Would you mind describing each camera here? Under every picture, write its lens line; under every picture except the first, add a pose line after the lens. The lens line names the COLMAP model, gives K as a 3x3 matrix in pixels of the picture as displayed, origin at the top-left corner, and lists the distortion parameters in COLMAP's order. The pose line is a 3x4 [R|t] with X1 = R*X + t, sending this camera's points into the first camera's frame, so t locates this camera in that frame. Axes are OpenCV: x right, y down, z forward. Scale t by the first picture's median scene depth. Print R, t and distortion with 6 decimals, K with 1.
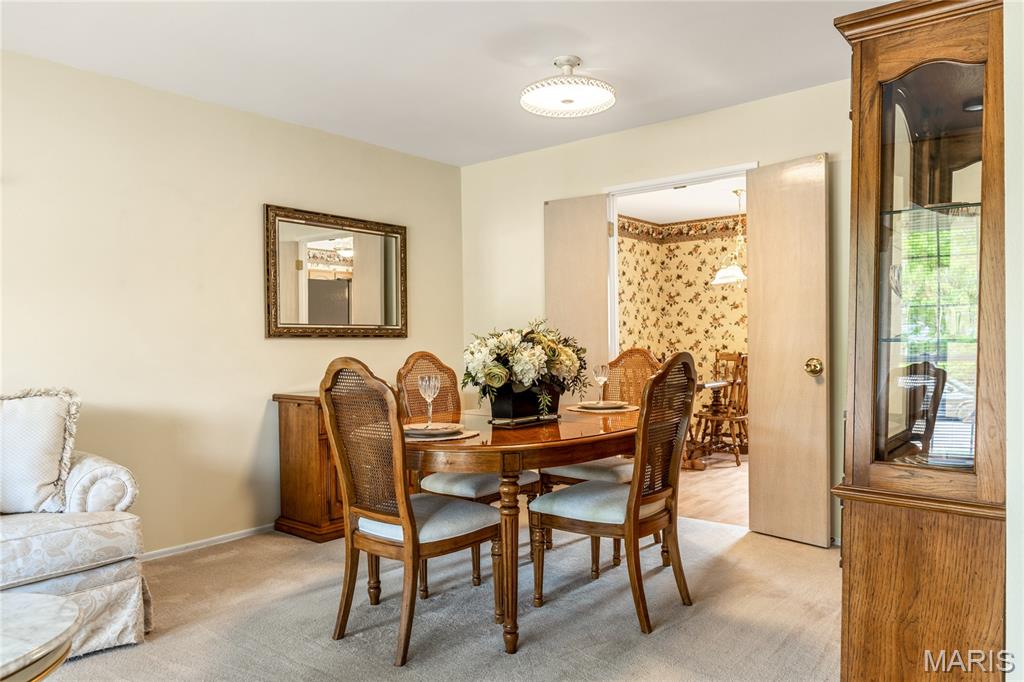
lens RADIAL K [[704.7, 0, 515.8], [0, 704.7, 360.9], [0, 0, 1]] dist [0.004467, -0.000838]
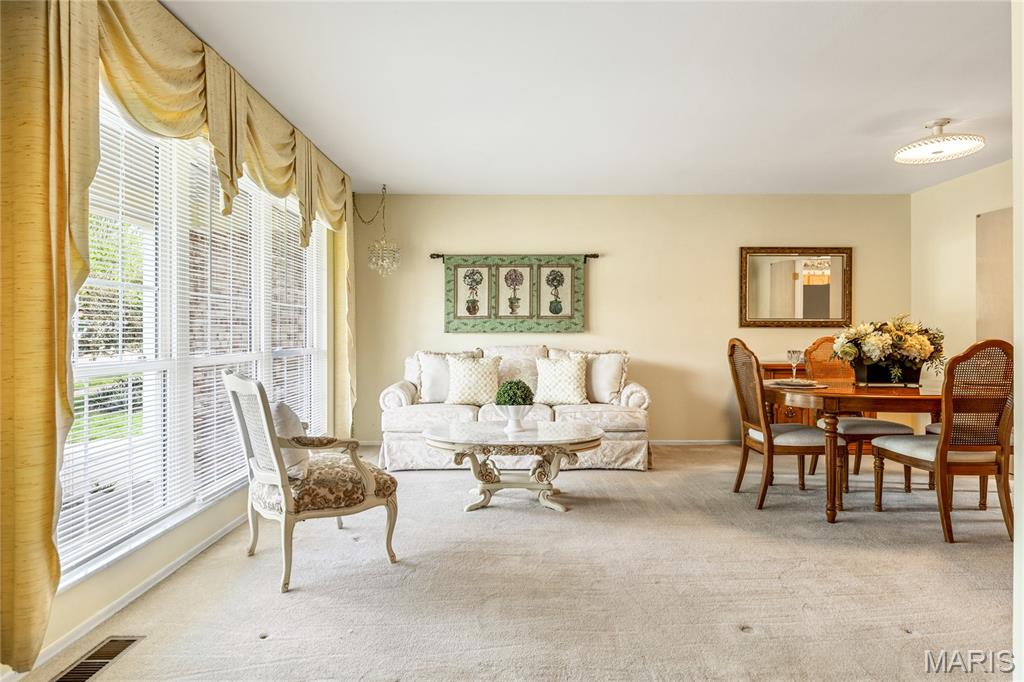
lens RADIAL K [[558.4, 0, 512.9], [0, 558.4, 323.6], [0, 0, 1]] dist [0.000141, 0.000009]
pose [[0.631020, -0.000653, -0.775766, 0.445859], [-0.028591, 0.999301, -0.024097, 0.007492], [0.775239, 0.037385, 0.630560, -0.328938]]
